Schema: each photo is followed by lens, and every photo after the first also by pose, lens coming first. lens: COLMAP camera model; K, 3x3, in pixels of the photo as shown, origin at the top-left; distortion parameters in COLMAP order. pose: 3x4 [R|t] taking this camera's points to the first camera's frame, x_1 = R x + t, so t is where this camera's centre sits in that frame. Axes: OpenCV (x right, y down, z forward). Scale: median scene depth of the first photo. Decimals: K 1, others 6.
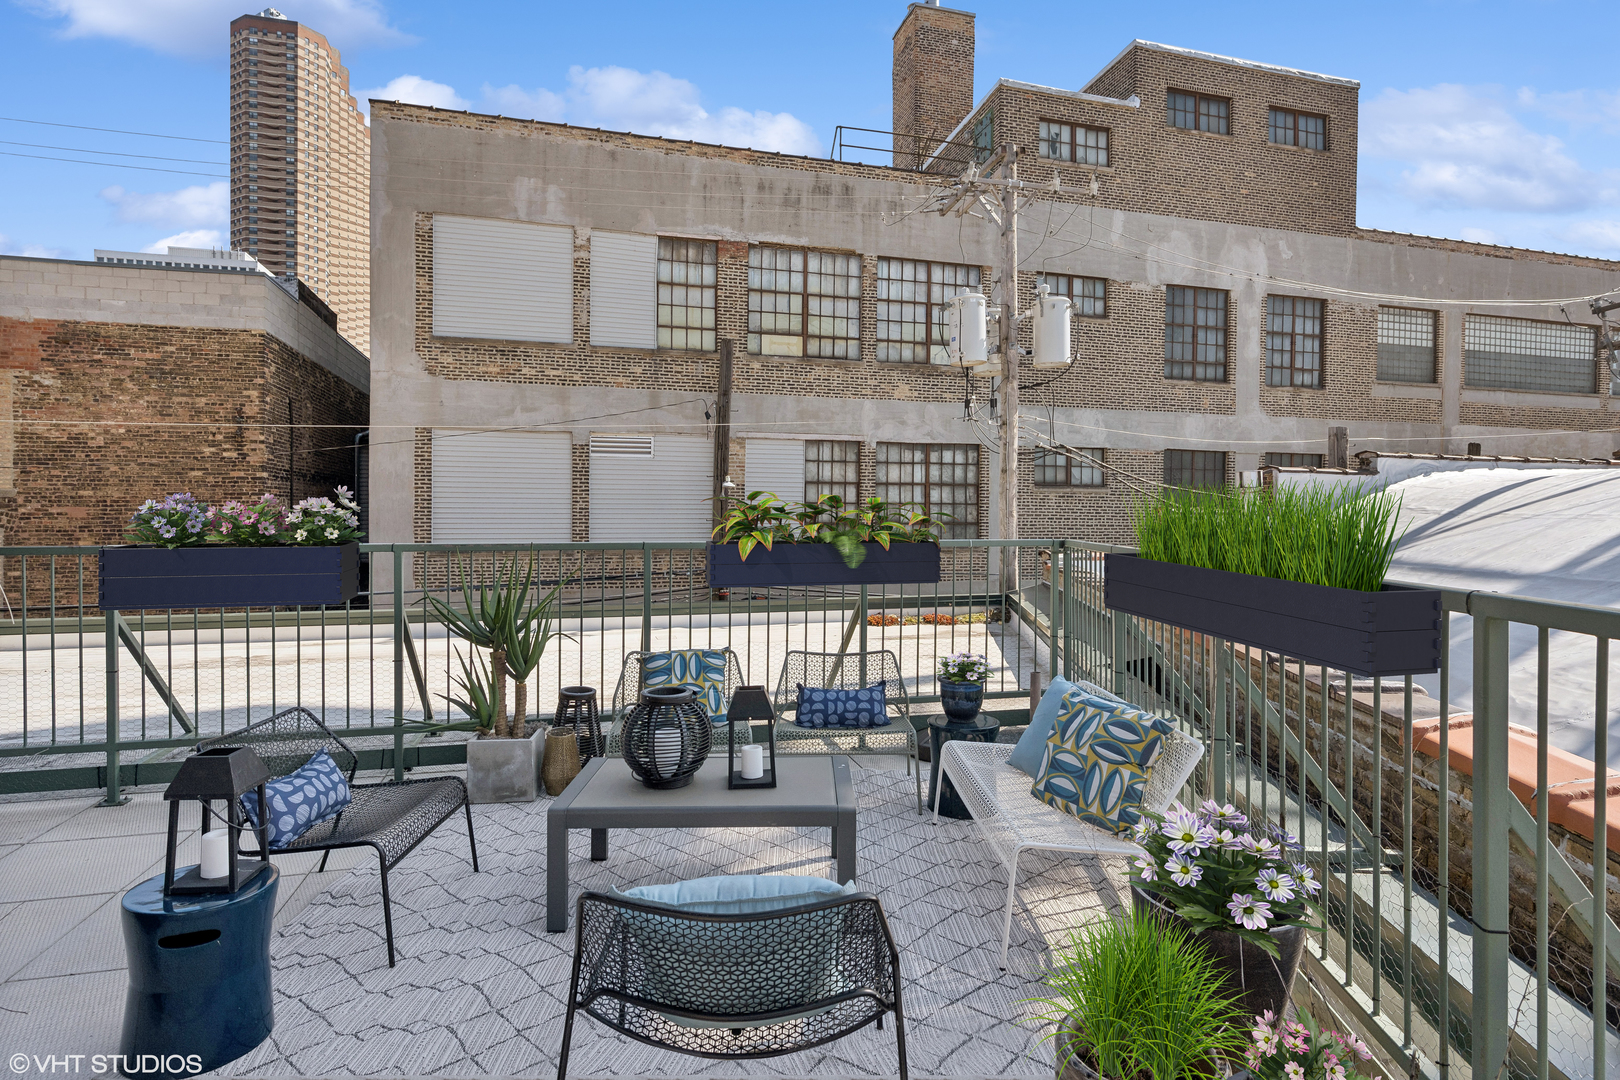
lens RADIAL K [[843.6, 0, 810.0], [0, 843.6, 540.0], [0, 0, 1]] dist [0.026630, -0.000261]
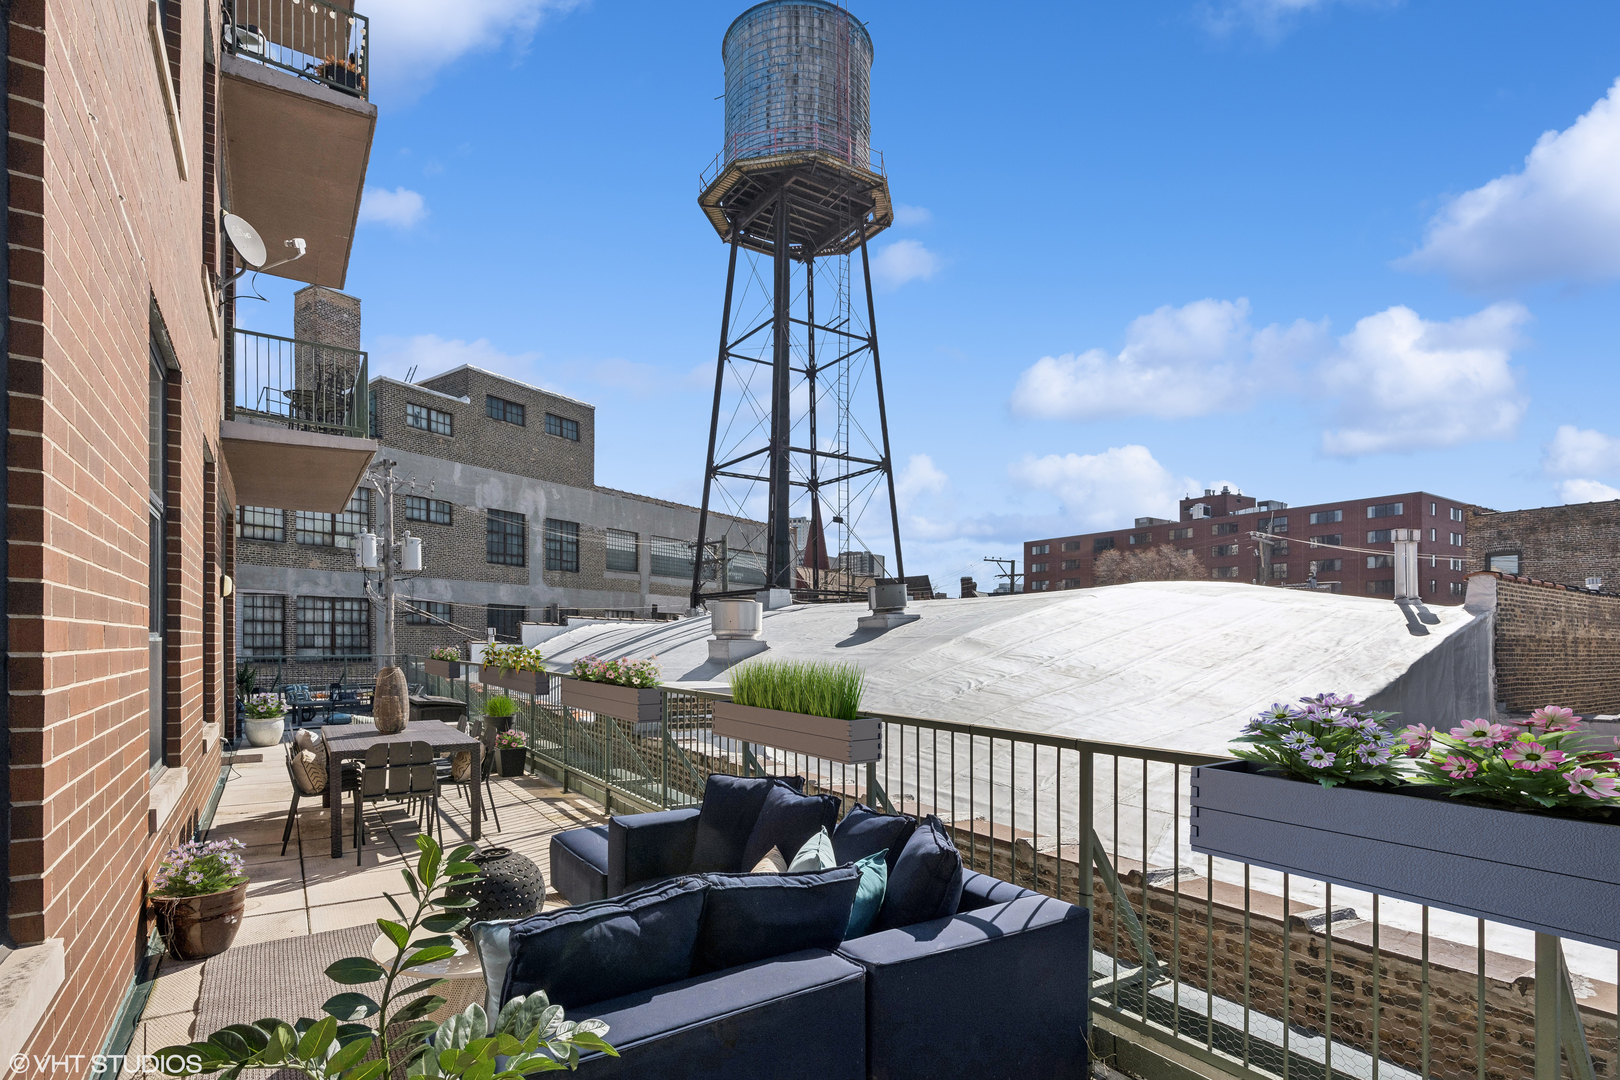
lens RADIAL K [[818.5, 0, 809.2], [0, 818.5, 651.6], [0, 0, 1]] dist [-0.004822, -0.000886]
pose [[0.761655, -0.004967, 0.647964, -0.161893], [0.010938, 0.999927, -0.005192, 0.005683], [-0.647891, 0.011042, 0.761653, -0.691104]]
